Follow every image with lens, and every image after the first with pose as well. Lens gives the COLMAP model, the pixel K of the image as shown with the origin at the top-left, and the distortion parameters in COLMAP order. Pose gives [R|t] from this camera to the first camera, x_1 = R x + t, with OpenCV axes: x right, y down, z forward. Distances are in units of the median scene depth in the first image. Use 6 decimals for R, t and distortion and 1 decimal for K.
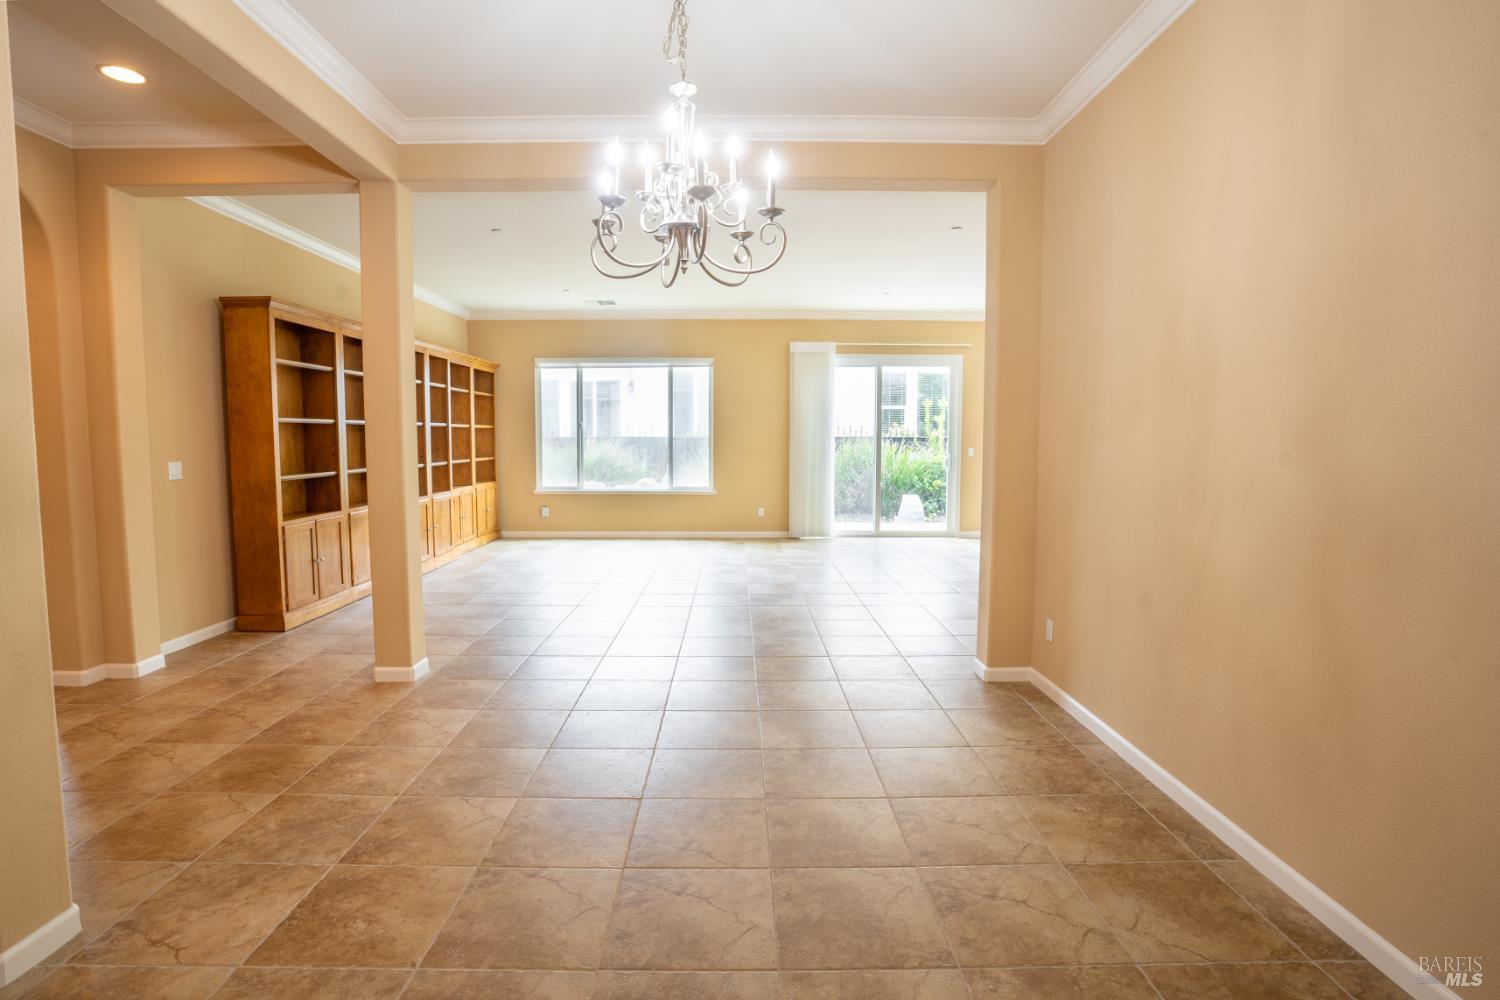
lens RADIAL K [[742.3, 0, 725.9], [0, 742.3, 497.7], [0, 0, 1]] dist [-0.080397, 0.037222]
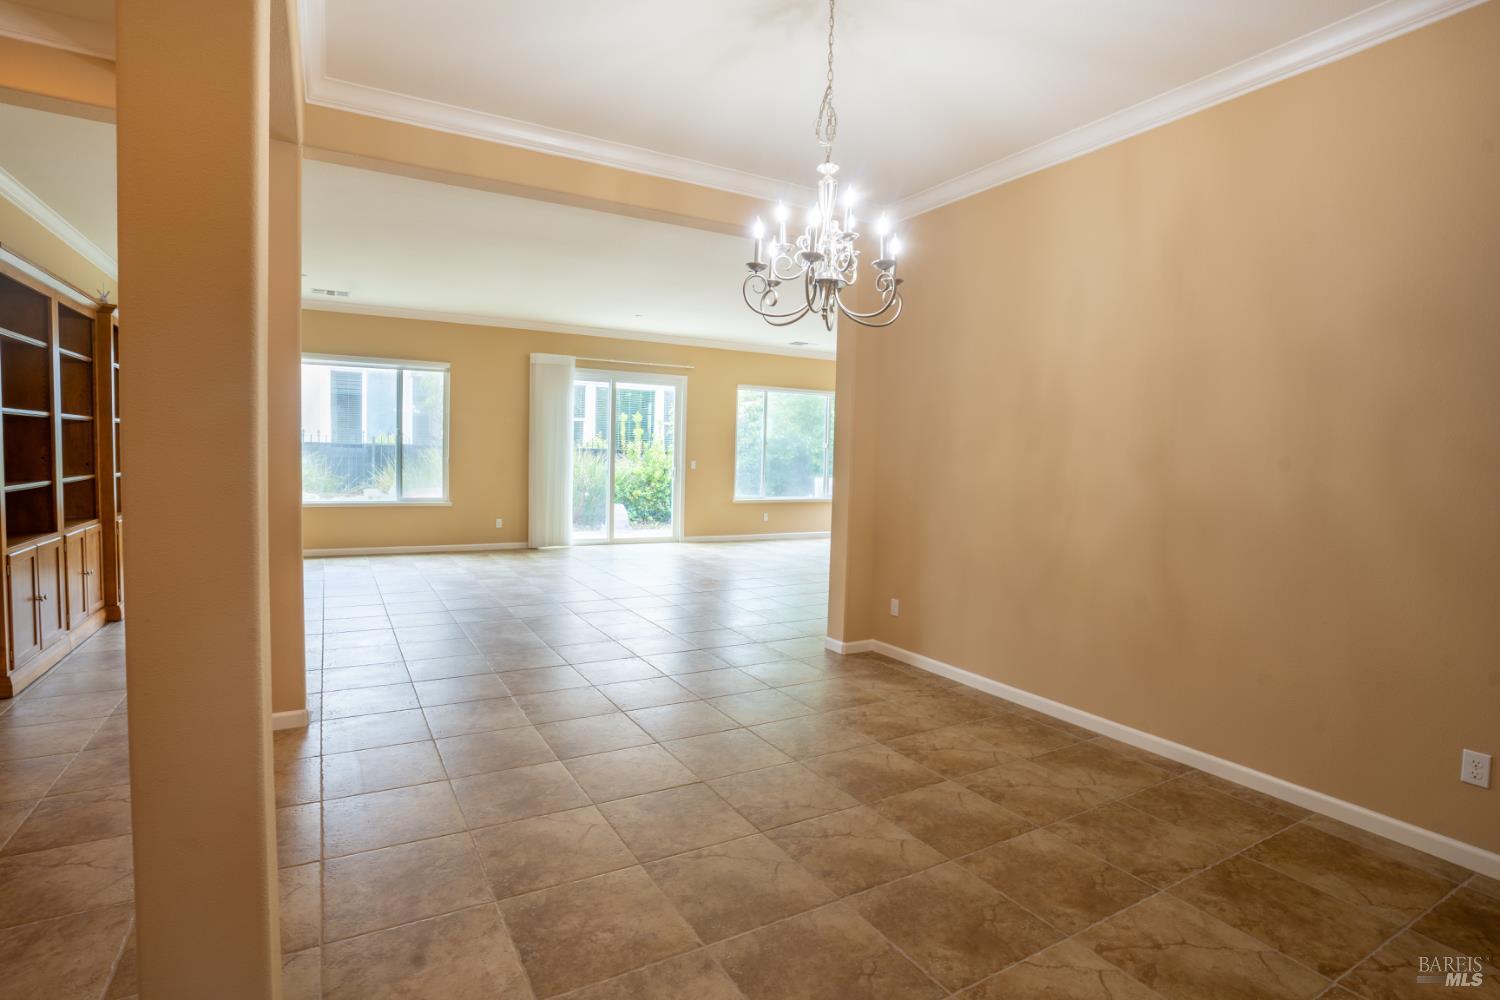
lens RADIAL K [[742.3, 0, 725.9], [0, 742.3, 497.7], [0, 0, 1]] dist [-0.080397, 0.037222]
pose [[0.873297, -0.006892, 0.487140, -0.363194], [0.013474, 0.999859, -0.010010, -0.001129], [-0.487003, 0.015306, 0.873266, 0.011029]]
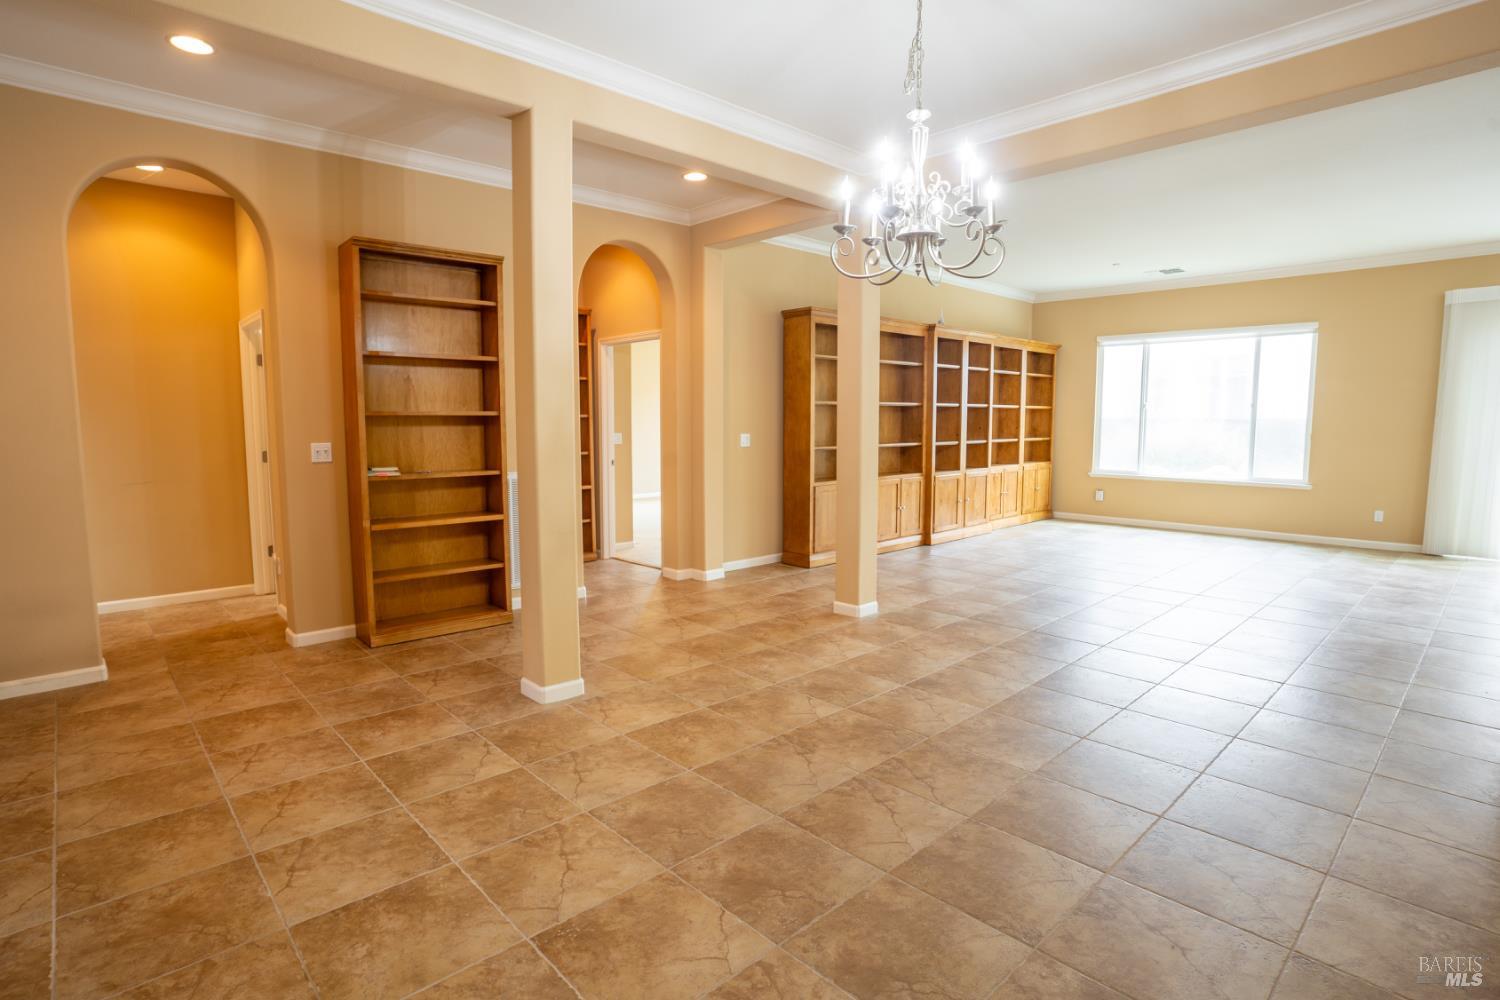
lens RADIAL K [[743.2, 0, 738.5], [0, 743.2, 493.4], [0, 0, 1]] dist [-0.081497, 0.035104]
pose [[0.684595, 0.072285, -0.725331, 0.280588], [-0.057179, 0.997330, 0.045424, 0.000093], [0.726678, 0.010377, 0.686900, 0.002663]]
